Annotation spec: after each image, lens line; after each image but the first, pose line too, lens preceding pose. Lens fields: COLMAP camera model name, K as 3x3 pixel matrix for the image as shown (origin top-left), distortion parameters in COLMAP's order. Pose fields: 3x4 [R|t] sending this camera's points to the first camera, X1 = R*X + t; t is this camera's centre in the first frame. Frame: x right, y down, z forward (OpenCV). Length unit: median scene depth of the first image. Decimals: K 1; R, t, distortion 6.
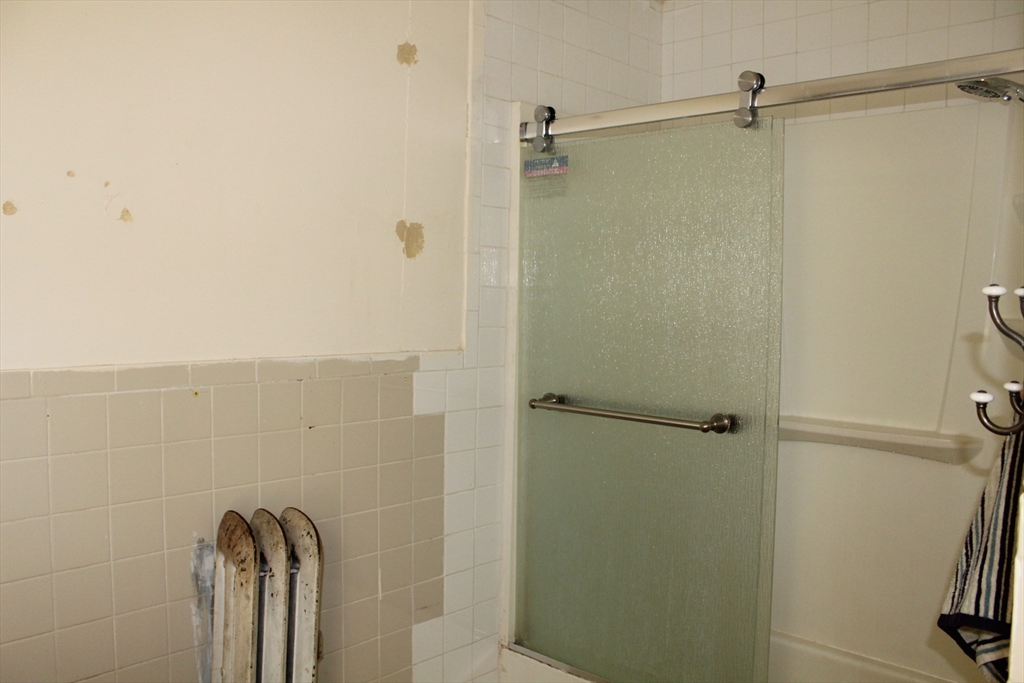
lens RADIAL K [[854.8, 0, 512.0], [0, 854.8, 341.5], [0, 0, 1]] dist [-0.175306, 0.155788]
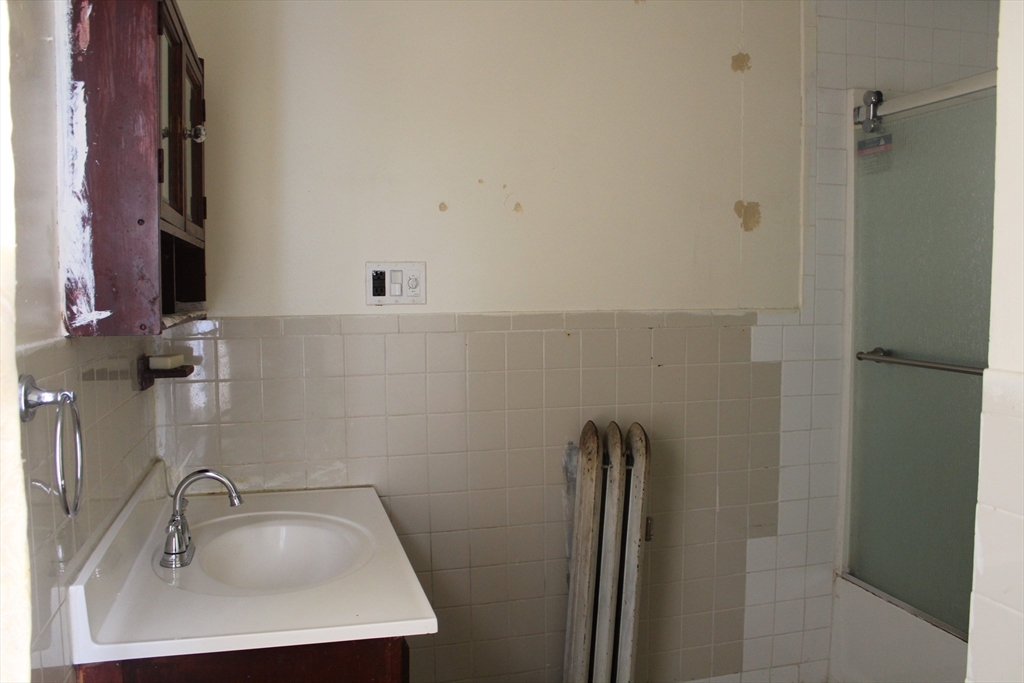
lens RADIAL K [[854.8, 0, 512.0], [0, 854.8, 341.5], [0, 0, 1]] dist [-0.175306, 0.155788]
pose [[0.853252, 0.011320, -0.521375, 0.214953], [-0.005670, 0.999907, 0.012430, 0.044679], [0.521467, -0.007650, 0.853237, -0.191893]]
